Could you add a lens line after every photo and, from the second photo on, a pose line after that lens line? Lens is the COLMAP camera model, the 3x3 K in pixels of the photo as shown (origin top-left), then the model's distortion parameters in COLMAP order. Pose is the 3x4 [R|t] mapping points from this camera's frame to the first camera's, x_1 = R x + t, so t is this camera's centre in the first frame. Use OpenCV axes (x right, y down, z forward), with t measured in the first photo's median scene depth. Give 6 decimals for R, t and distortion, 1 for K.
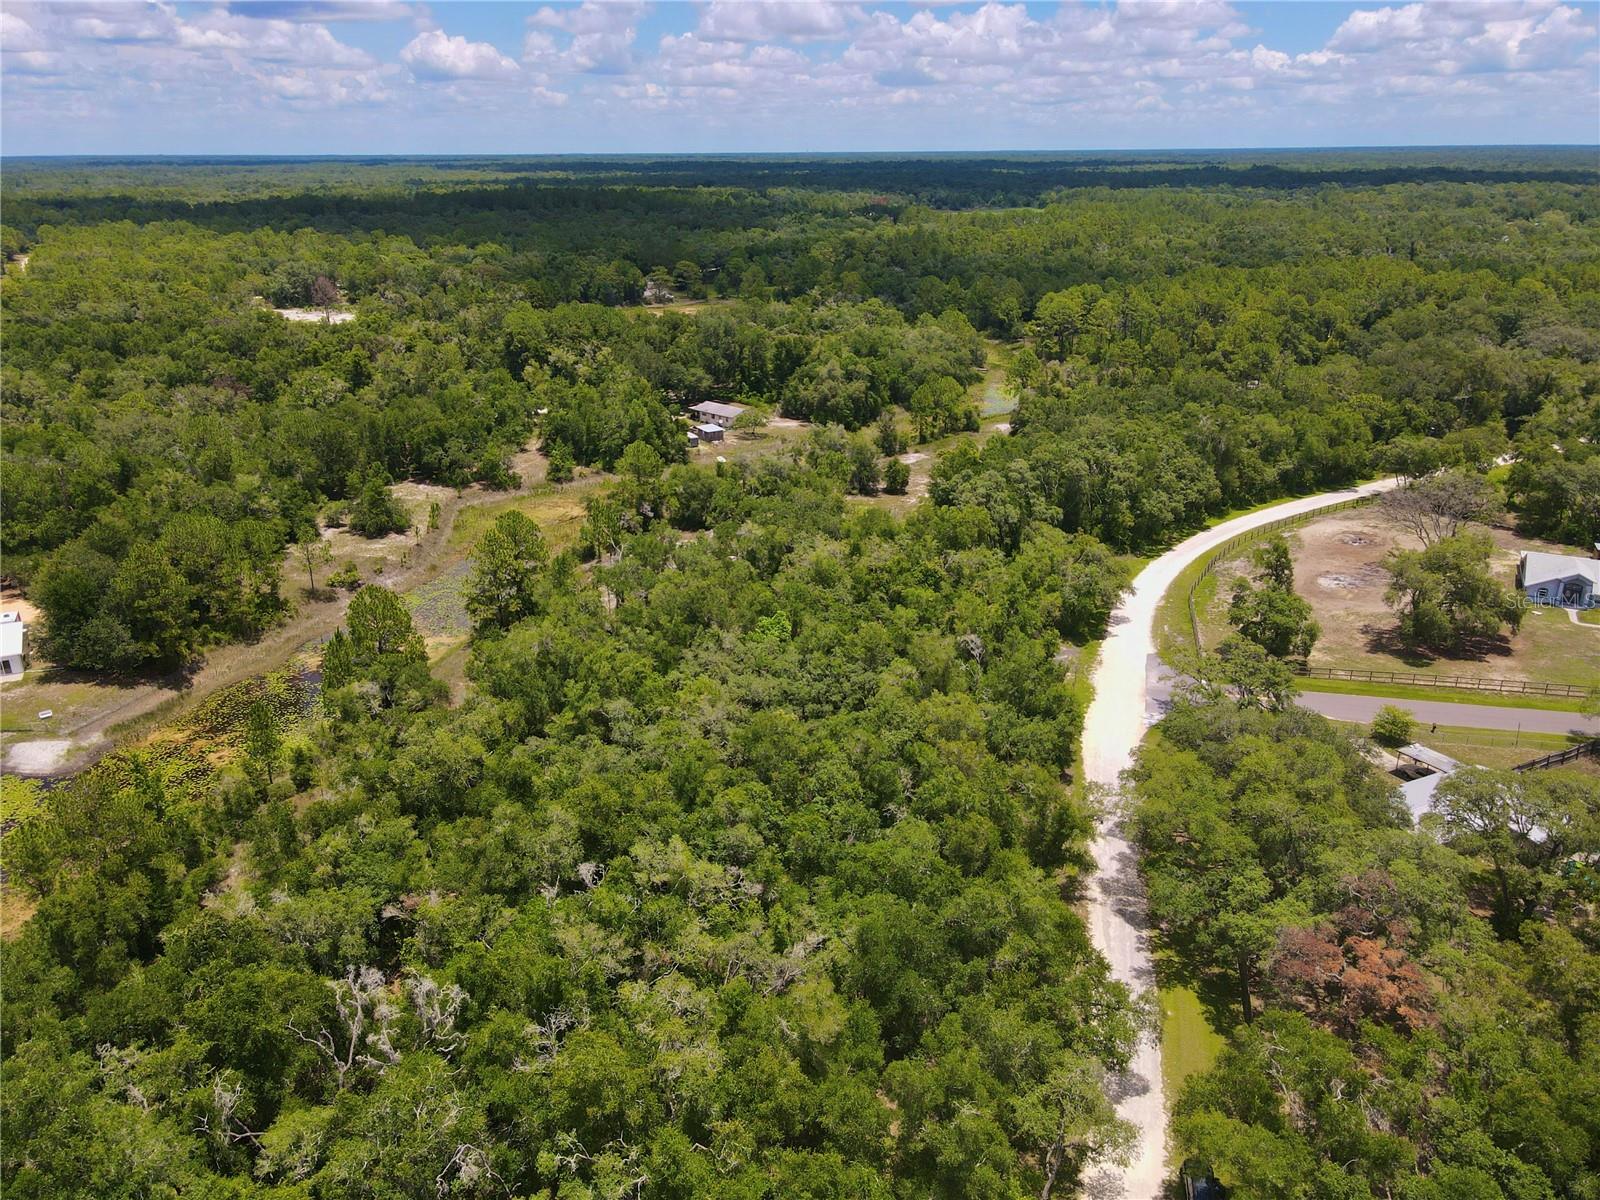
lens RADIAL K [[1176.6, 0, 803.4], [0, 1176.6, 593.1], [0, 0, 1]] dist [0.013918, 0.009214]
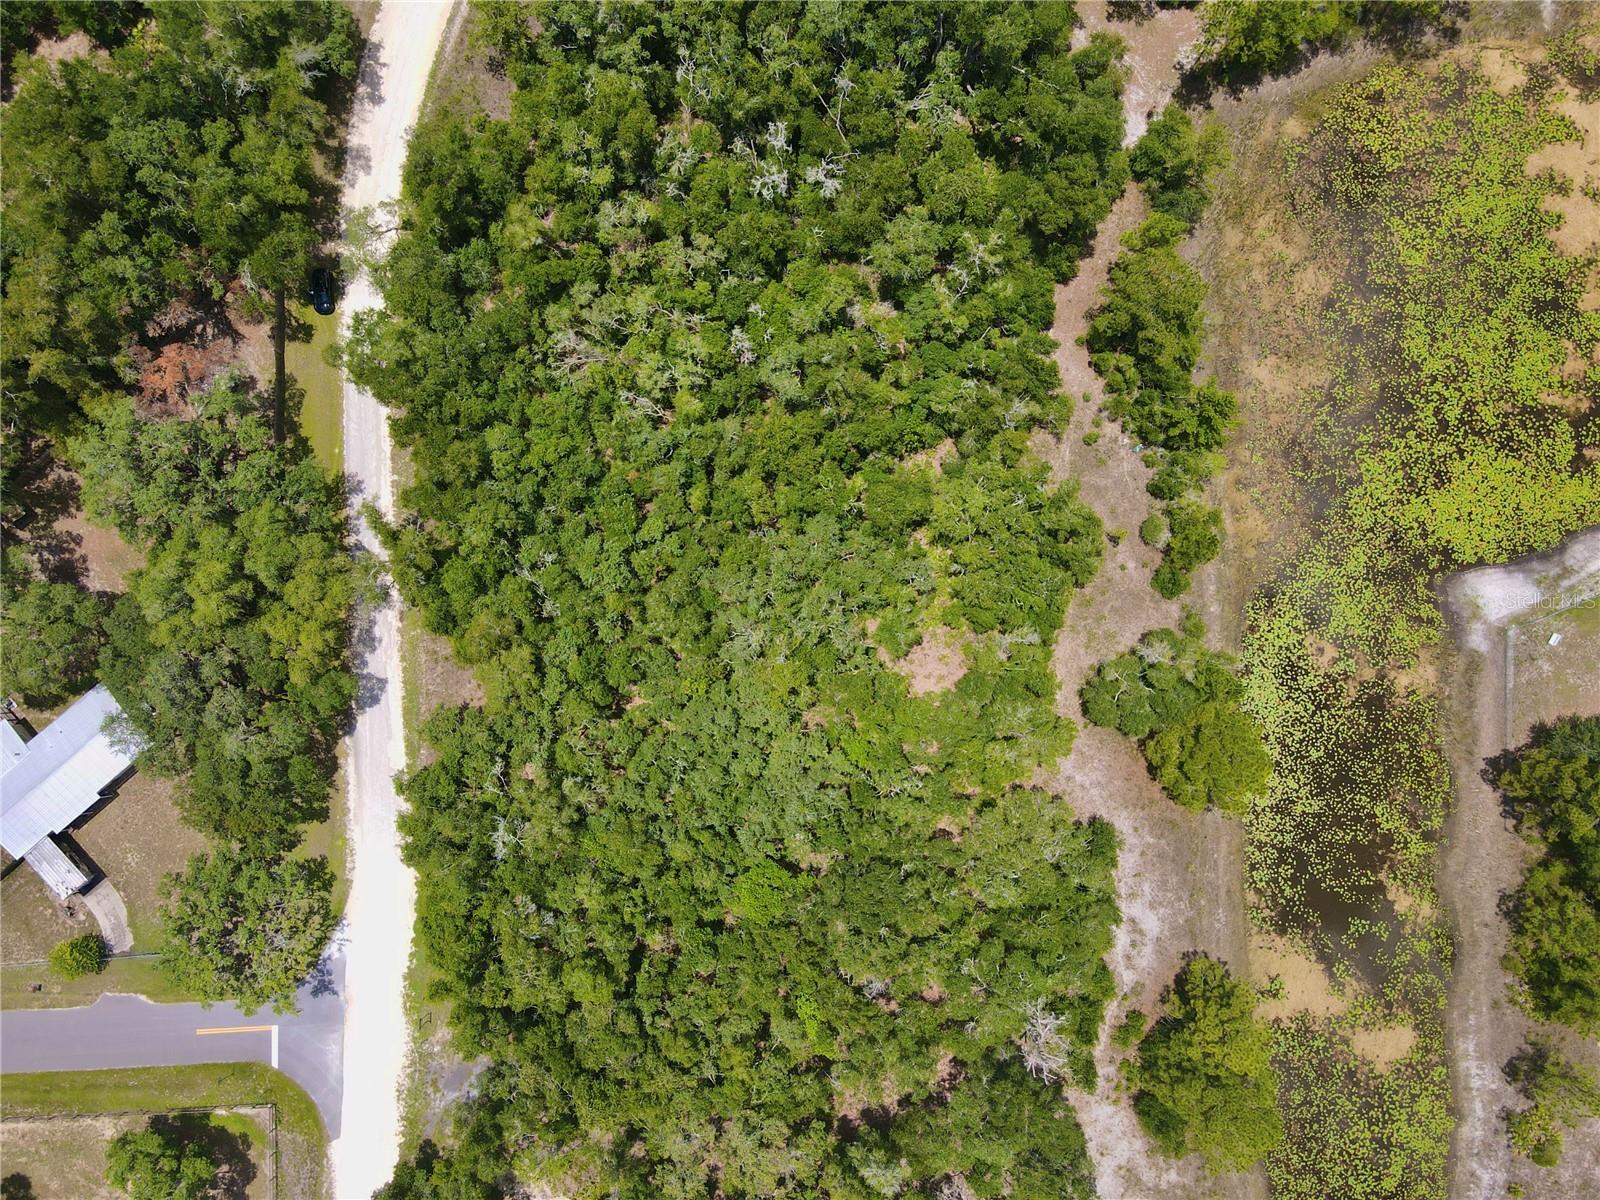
lens RADIAL K [[1176.6, 0, 801.7], [0, 1176.6, 596.5], [0, 0, 1]] dist [0.013918, 0.009214]
pose [[-0.961194, 0.275340, -0.017157, -0.069506], [-0.094921, -0.271687, 0.957693, -0.512139], [0.259030, 0.922157, 0.287279, 0.427840]]
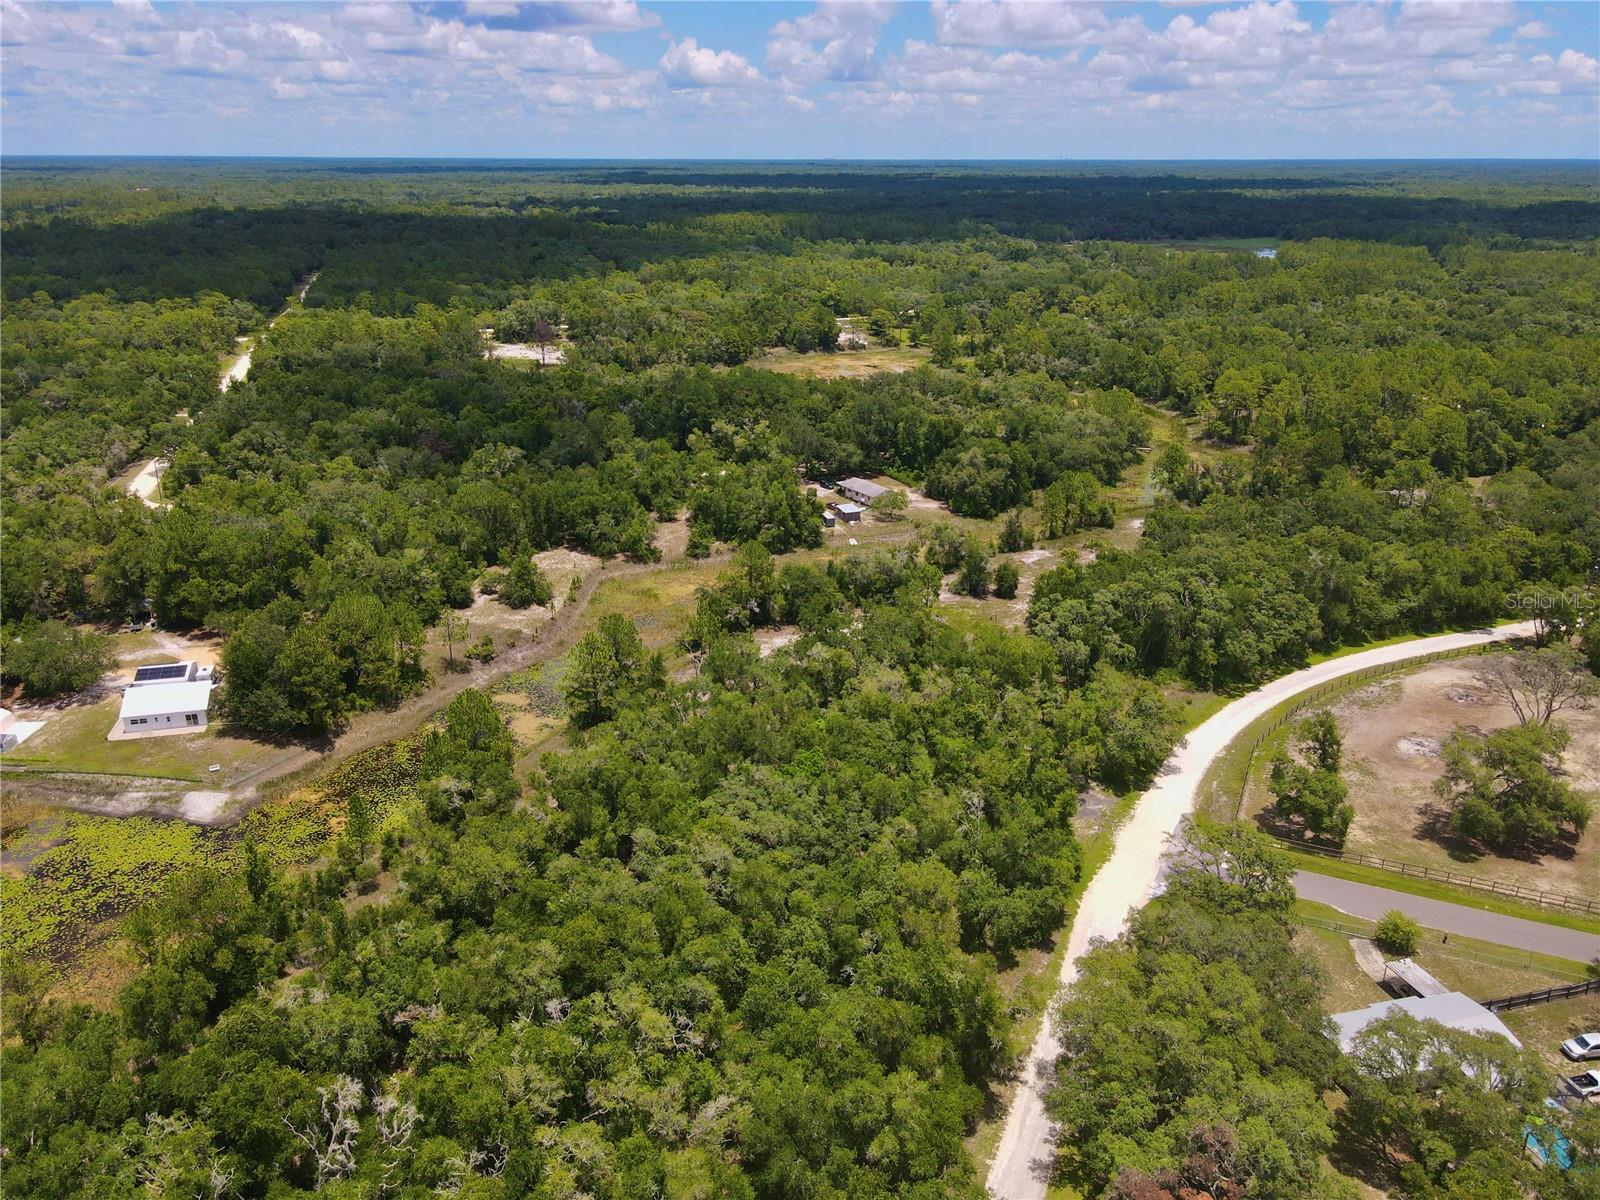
lens RADIAL K [[1176.6, 0, 803.8], [0, 1176.6, 597.0], [0, 0, 1]] dist [0.013918, 0.009214]
pose [[0.980032, 0.078656, -0.182624, 0.115244], [-0.078727, 0.996872, 0.006872, -0.094729], [0.182593, 0.007643, 0.983159, -0.054728]]
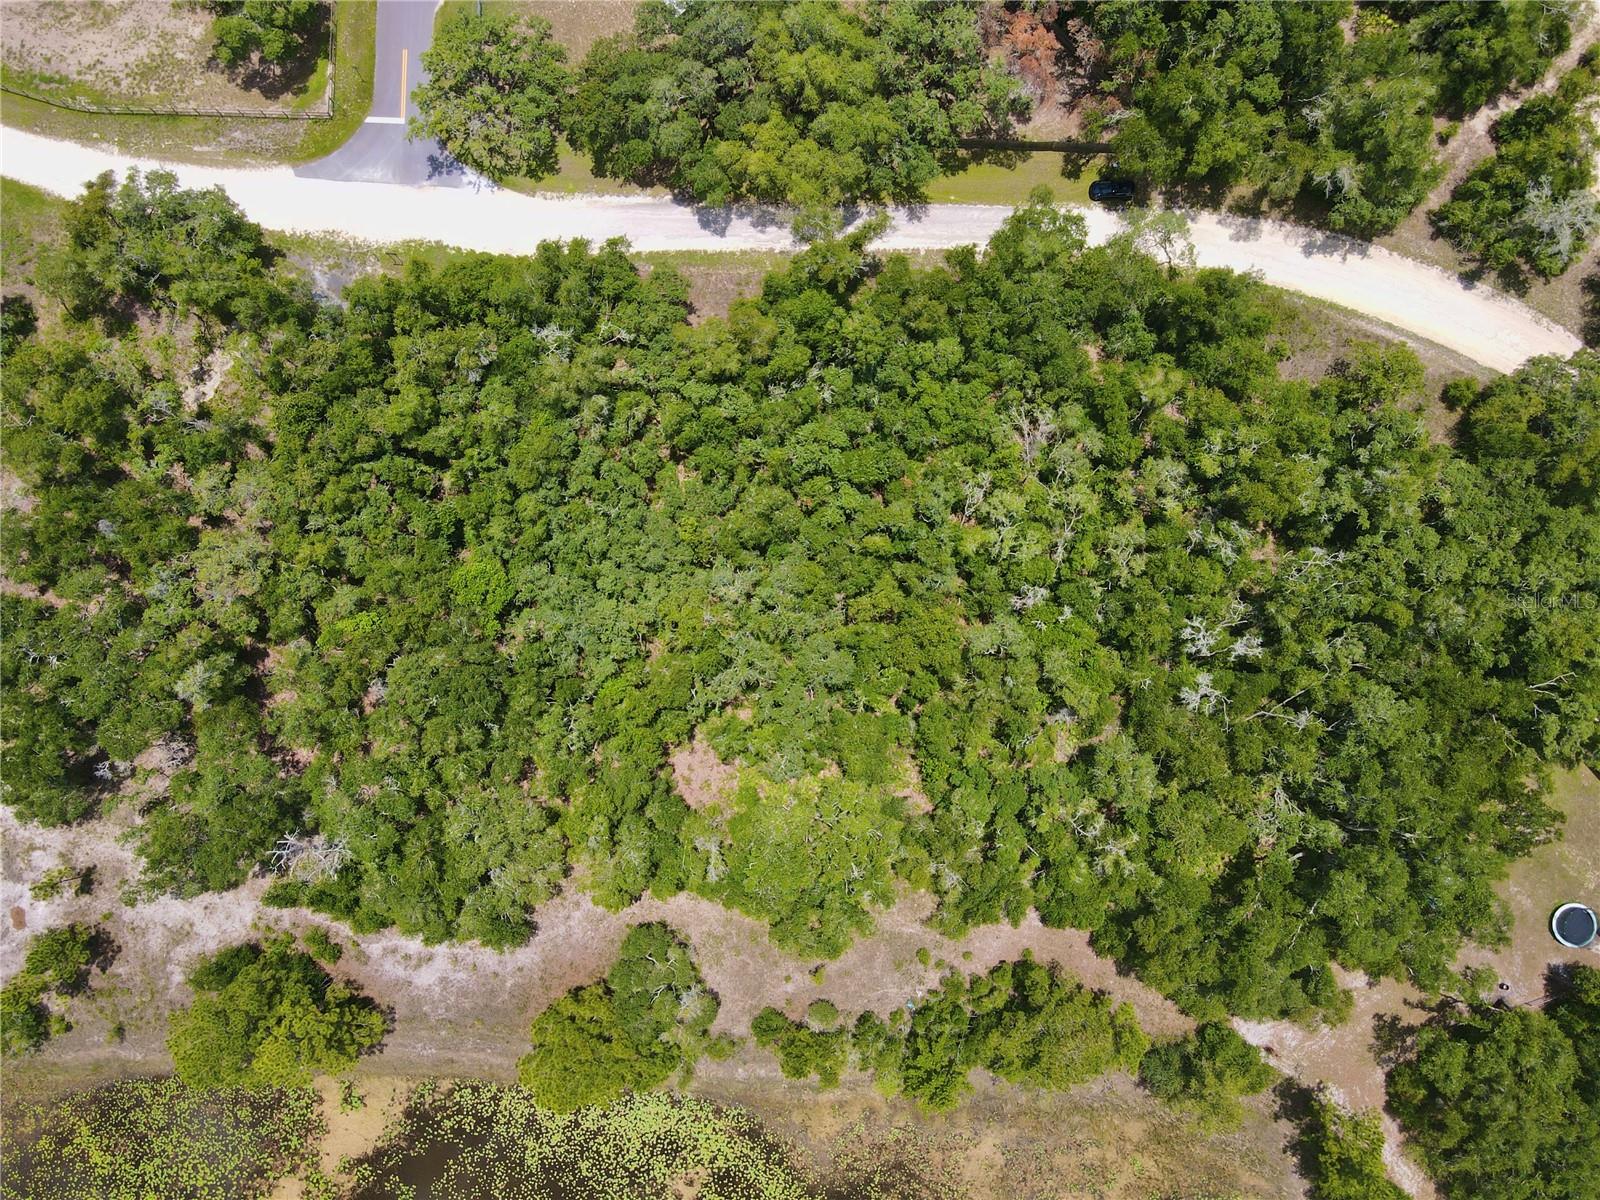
lens RADIAL K [[1176.6, 0, 799.9], [0, 1176.6, 594.4], [0, 0, 1]] dist [0.013918, 0.009214]
pose [[-0.213266, -0.973857, 0.078237, -0.106822], [0.342406, 0.000498, 0.939552, -0.491792], [-0.915028, 0.227163, 0.333348, 0.381865]]
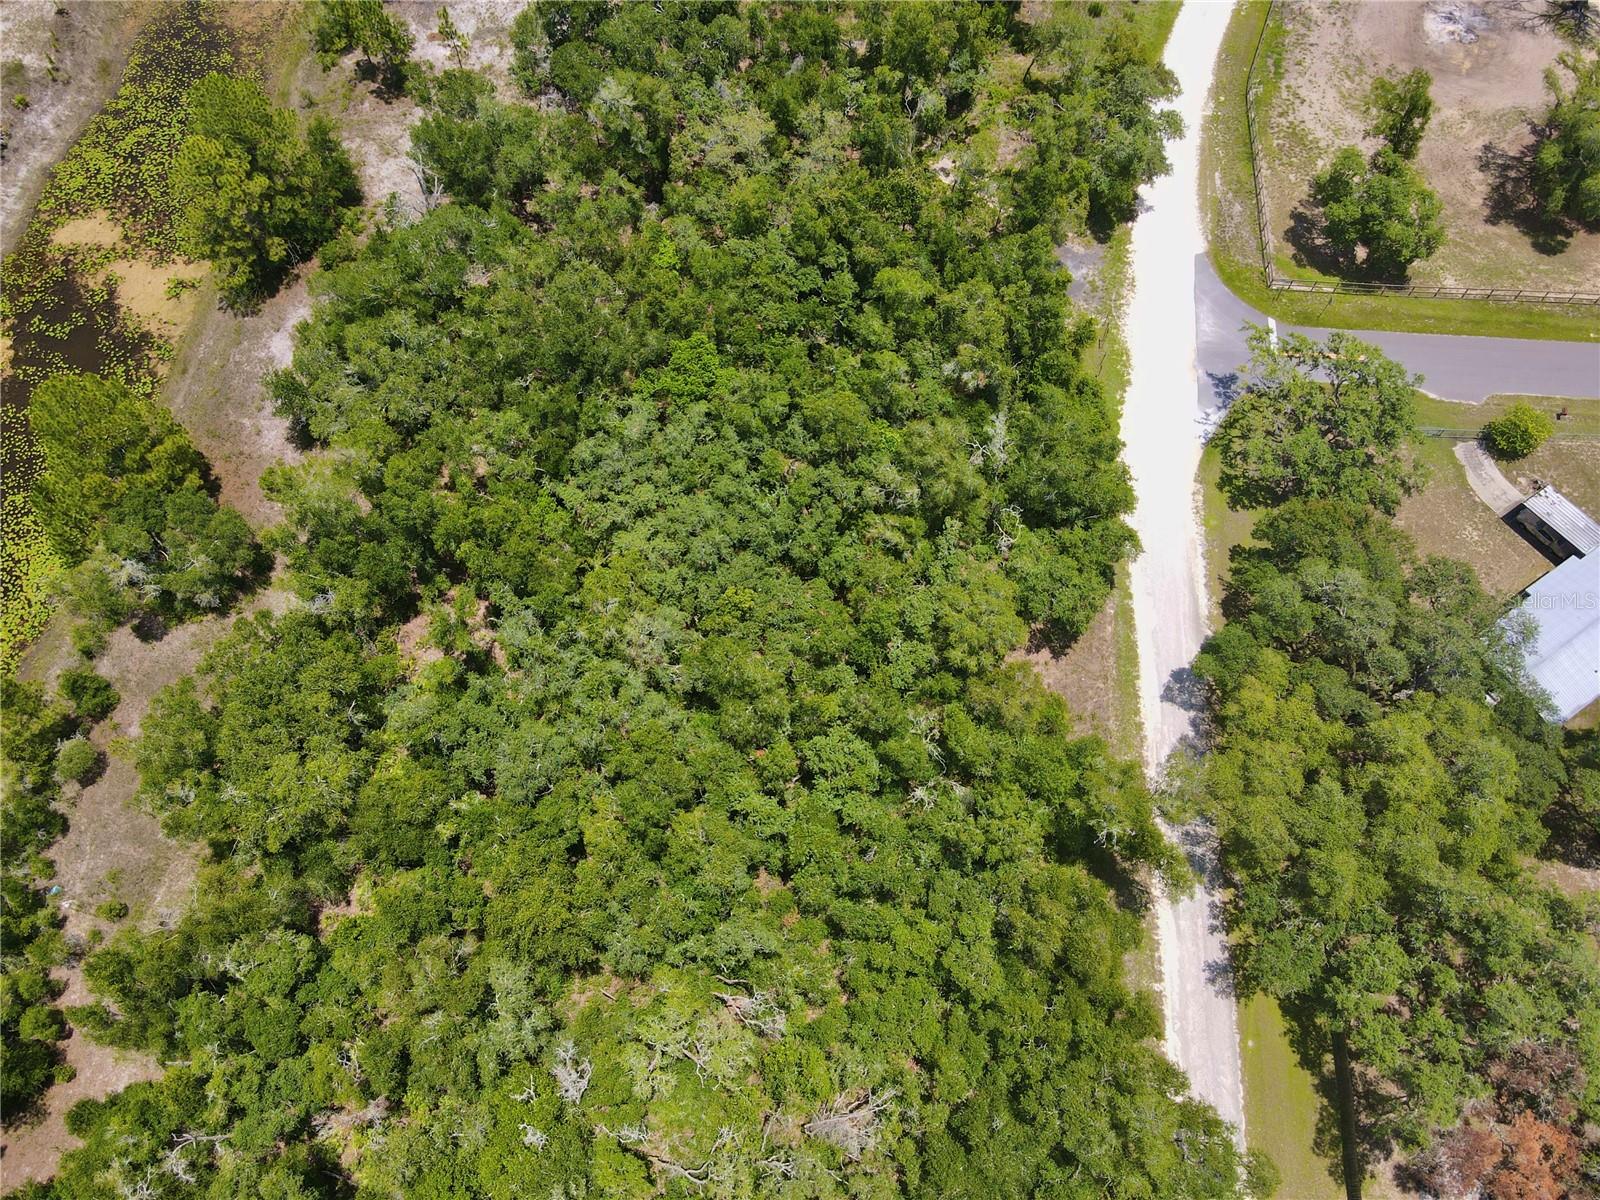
lens RADIAL K [[1176.6, 0, 804.5], [0, 1176.6, 594.2], [0, 0, 1]] dist [0.013918, 0.009214]
pose [[0.989007, -0.128909, 0.072437, -0.021208], [0.045608, 0.731933, 0.679849, -0.244941], [-0.140658, -0.669072, 0.729766, 0.295382]]
